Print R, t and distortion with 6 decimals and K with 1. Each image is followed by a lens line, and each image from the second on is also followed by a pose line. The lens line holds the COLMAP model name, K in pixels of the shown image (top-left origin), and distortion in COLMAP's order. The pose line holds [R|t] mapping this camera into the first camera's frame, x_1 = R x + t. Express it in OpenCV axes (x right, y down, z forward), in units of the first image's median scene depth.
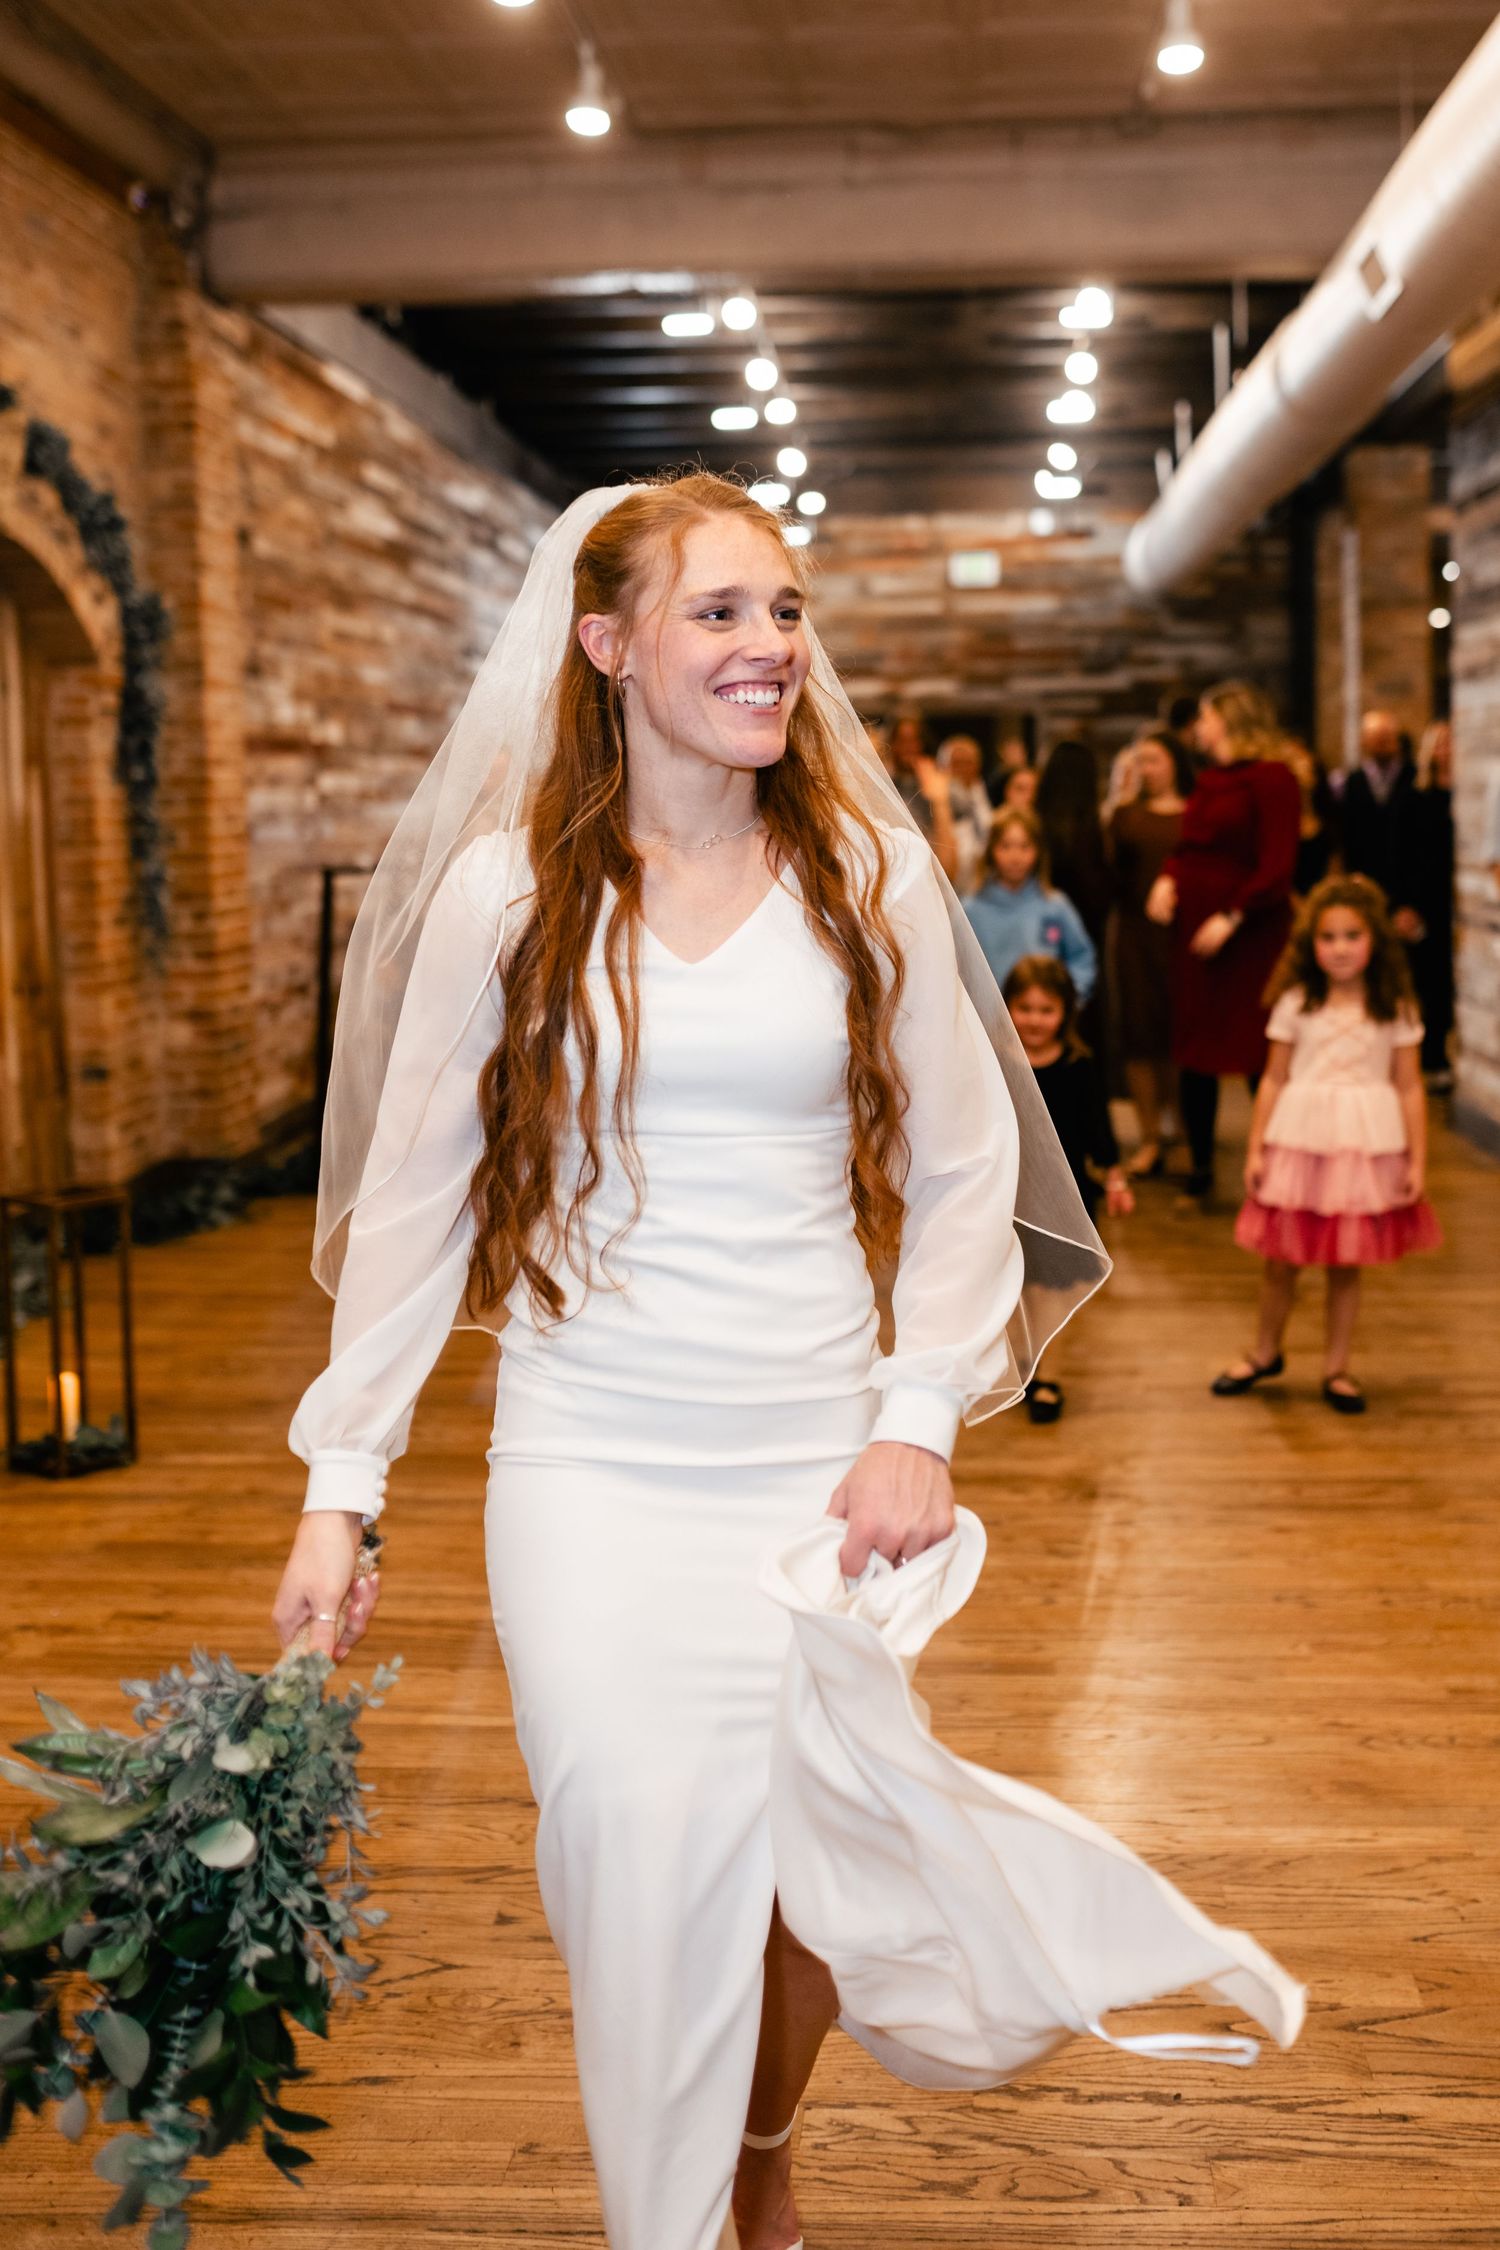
lens RADIAL K [[2378.4, 0, 837.5], [0, 2378.4, 1021.6], [0, 0, 1]] dist [-0.065433, 0.012519]
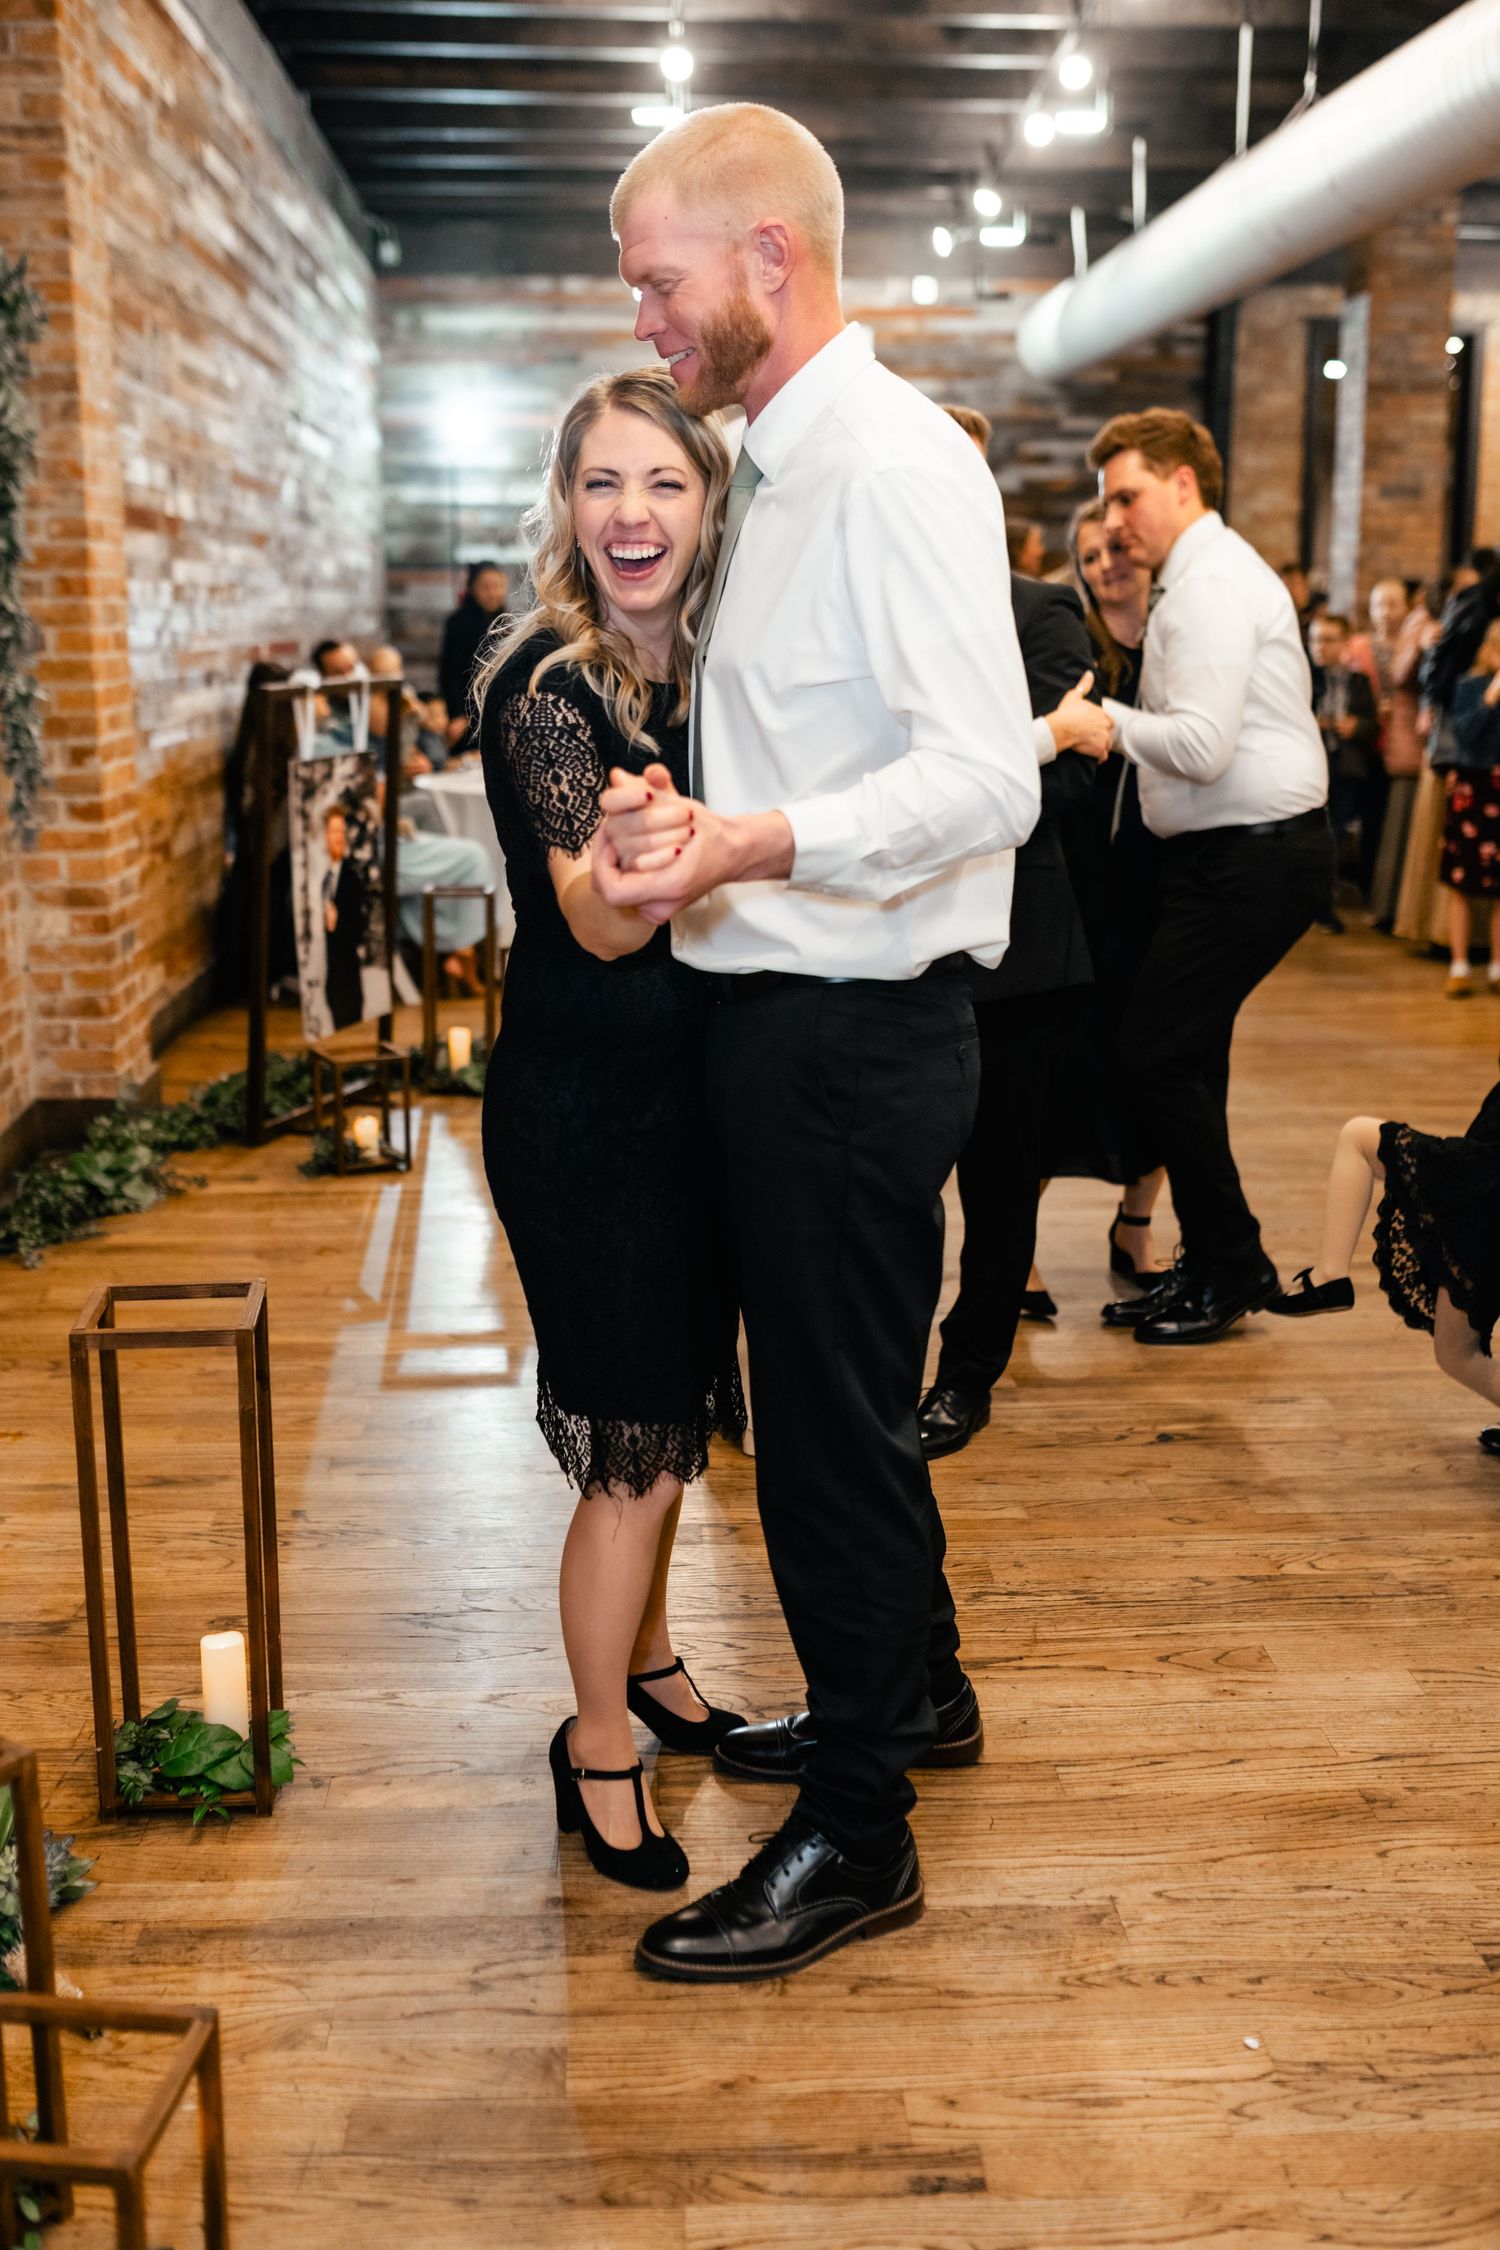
lens RADIAL K [[2302.7, 0, 743.7], [0, 2302.7, 1169.8], [0, 0, 1]] dist [-0.066951, 0.096295]
pose [[0.993804, -0.007329, 0.110903, -0.127229], [-0.008347, 0.990084, 0.140228, -0.016942], [-0.110831, -0.140284, 0.983889, 0.251779]]
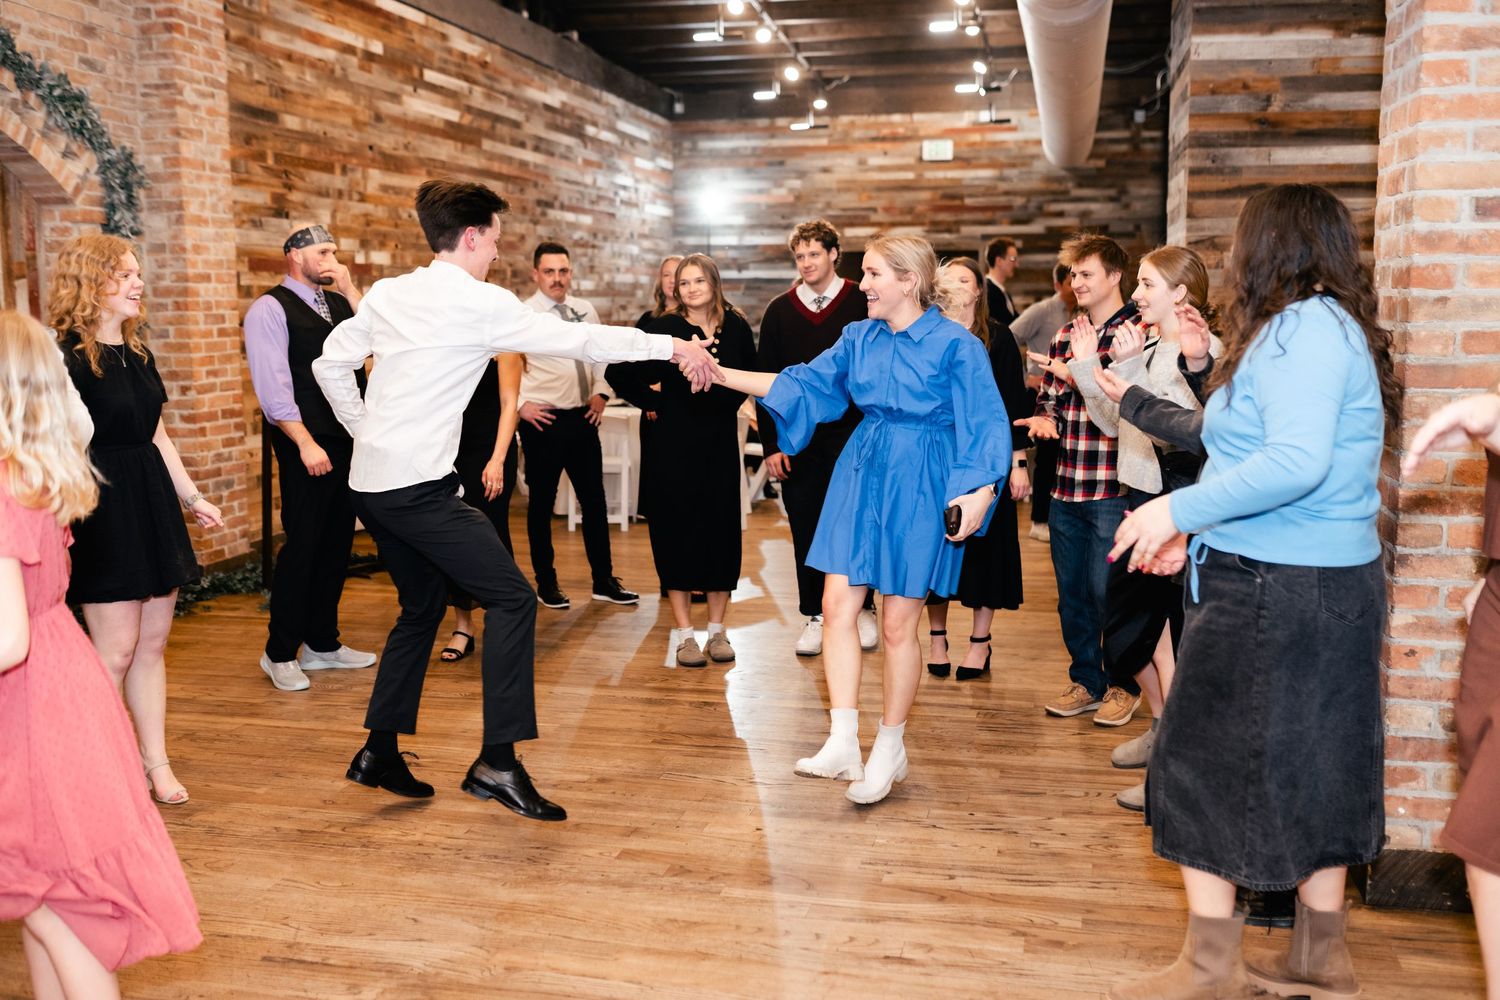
lens RADIAL K [[1425.1, 0, 748.1], [0, 1425.1, 502.0], [0, 0, 1]] dist [-0.063530, 0.097437]
pose [[0.985568, 0.037131, -0.165159, 0.163970], [-0.029508, 0.998394, 0.048370, -0.024706], [0.166690, -0.042798, 0.985080, 0.204439]]
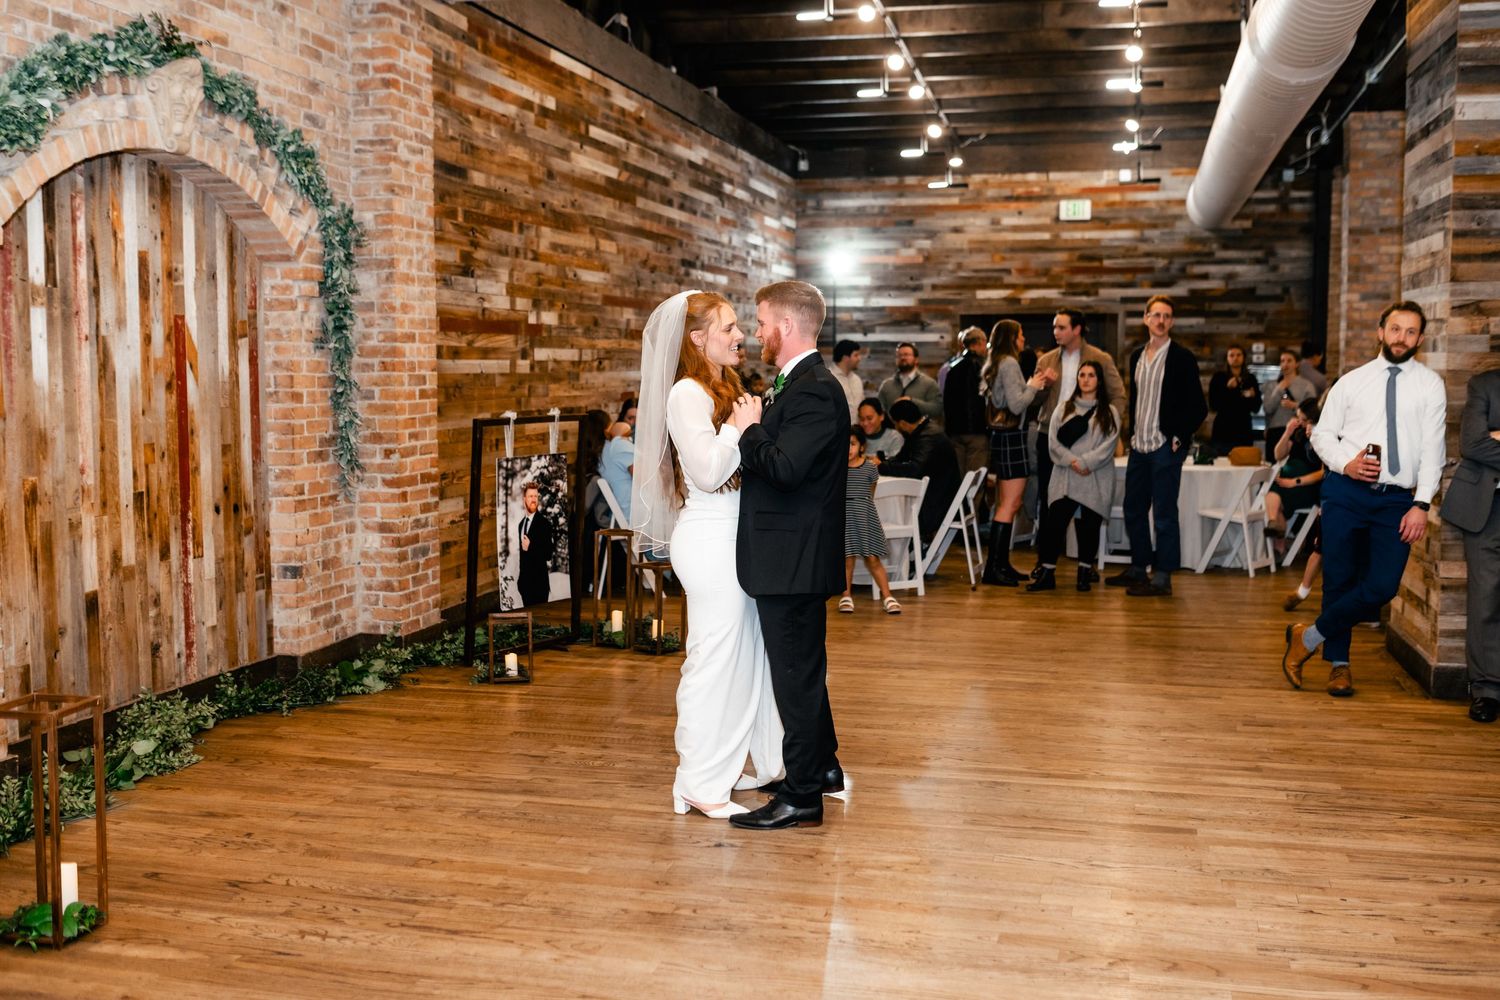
lens RADIAL K [[1501.8, 0, 766.3], [0, 1501.8, 500.6], [0, 0, 1]] dist [-0.065579, 0.100707]
pose [[0.982453, 0.034847, -0.183225, 0.080101], [-0.035686, 0.999362, -0.001282, -0.020882], [0.183063, 0.007798, 0.983070, 0.181462]]
